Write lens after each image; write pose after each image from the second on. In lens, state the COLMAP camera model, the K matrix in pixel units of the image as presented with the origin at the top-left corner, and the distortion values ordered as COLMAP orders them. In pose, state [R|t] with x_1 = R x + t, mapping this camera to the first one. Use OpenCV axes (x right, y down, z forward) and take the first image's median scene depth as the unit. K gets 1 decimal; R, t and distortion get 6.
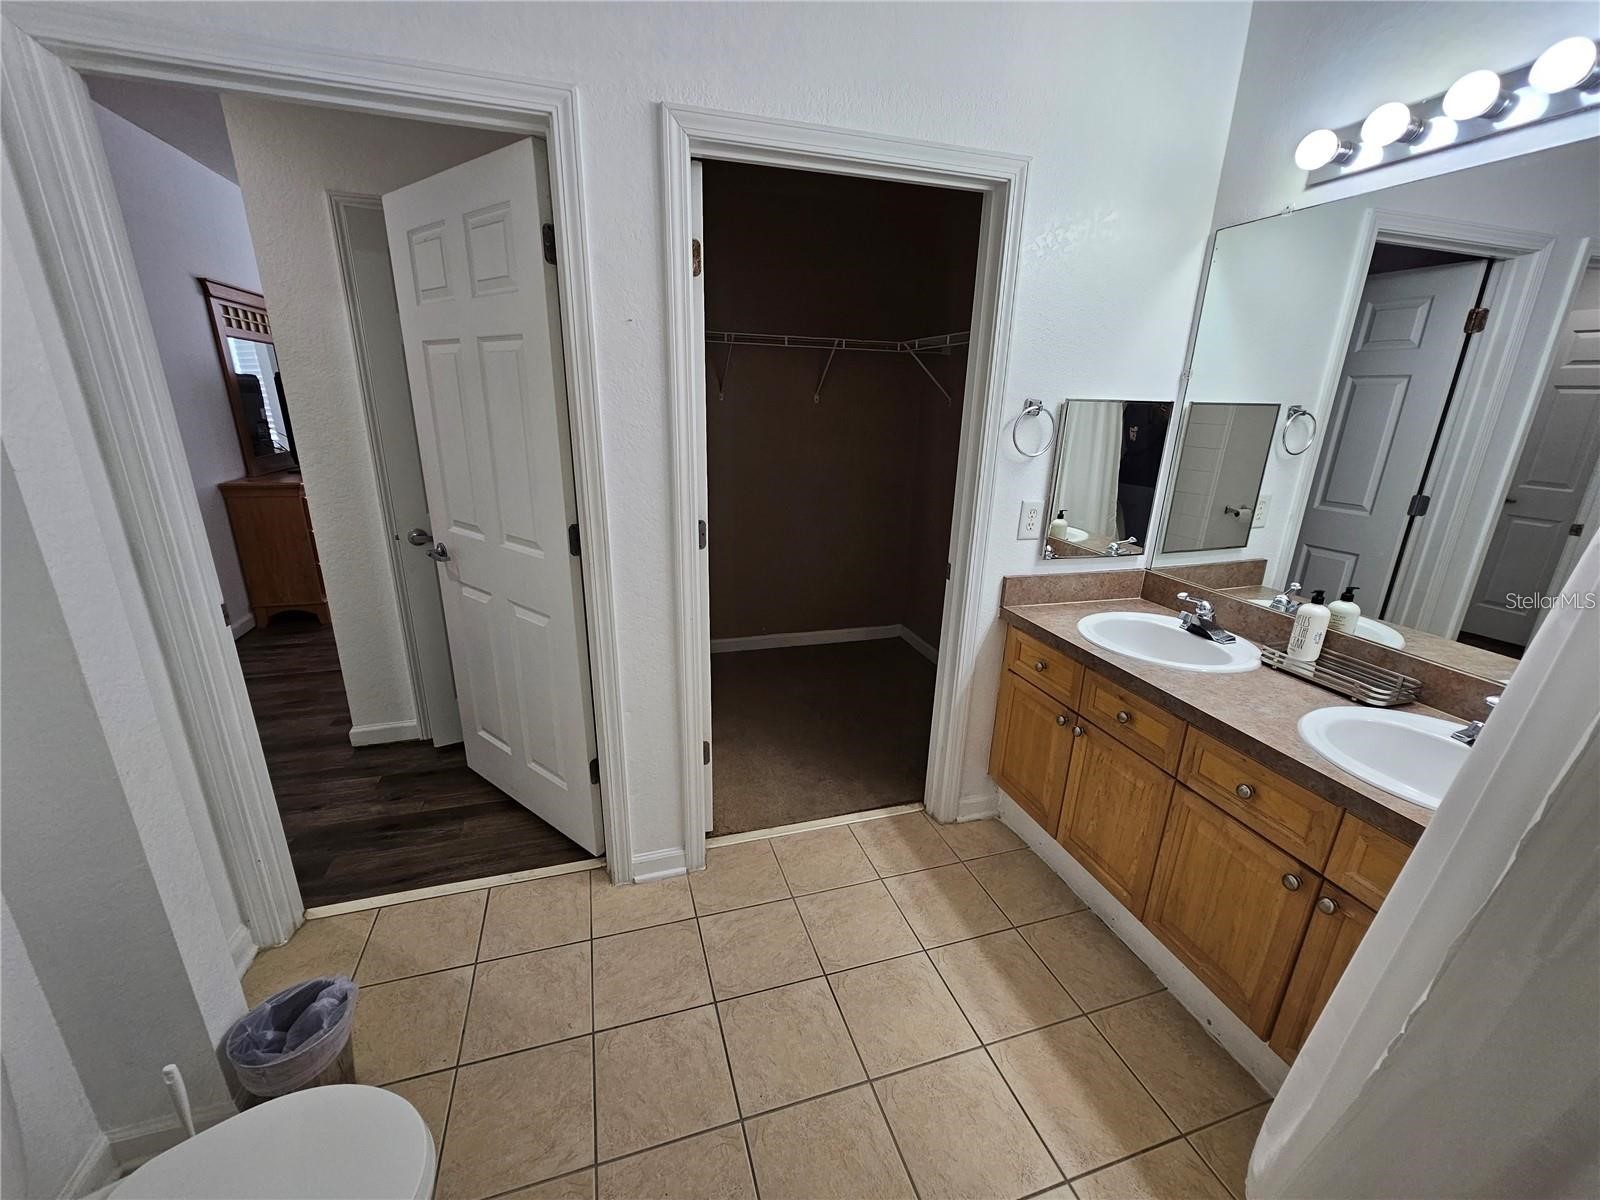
lens RADIAL K [[650.0, 0, 796.7], [0, 650.0, 604.1], [0, 0, 1]] dist [-0.001173, -0.000051]
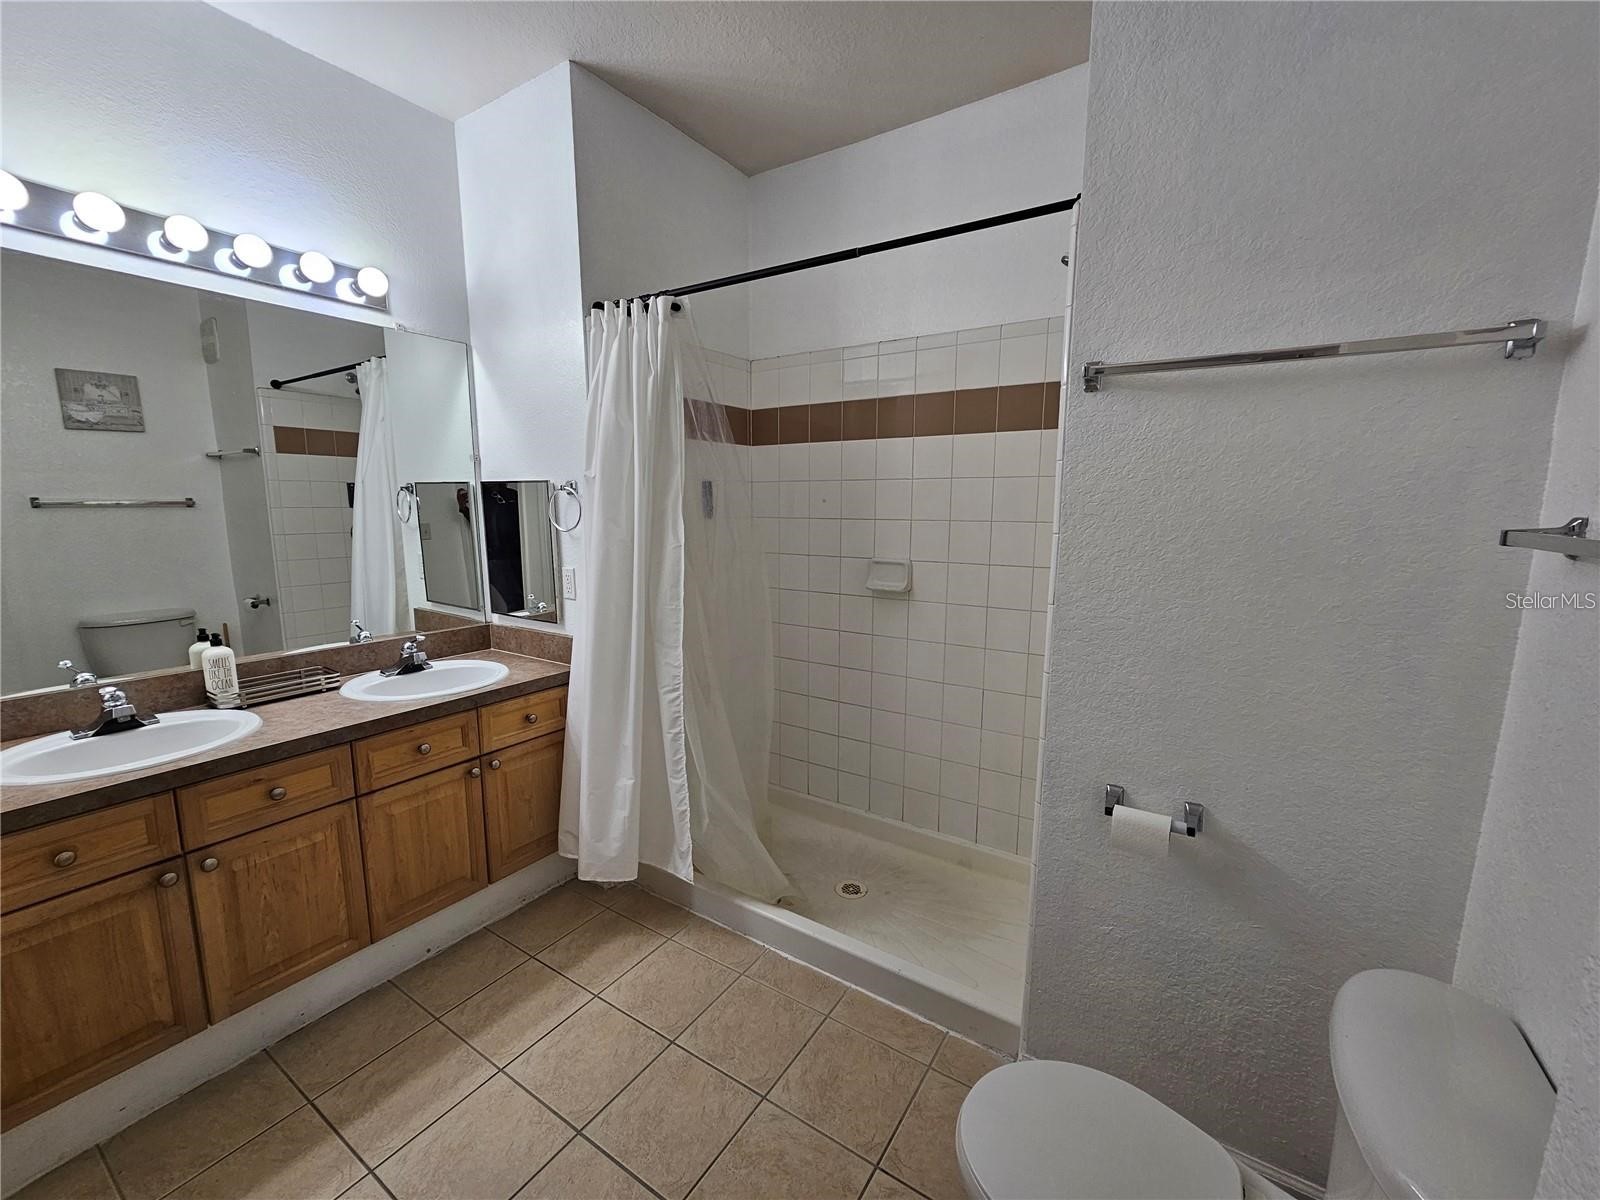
lens RADIAL K [[650.0, 0, 799.9], [0, 650.0, 602.6], [0, 0, 1]] dist [-0.001173, -0.000051]
pose [[-0.634530, -0.147491, 0.758695, -0.675056], [0.213089, 0.910195, 0.355159, -0.260804], [-0.742943, 0.387029, -0.546117, 0.896942]]
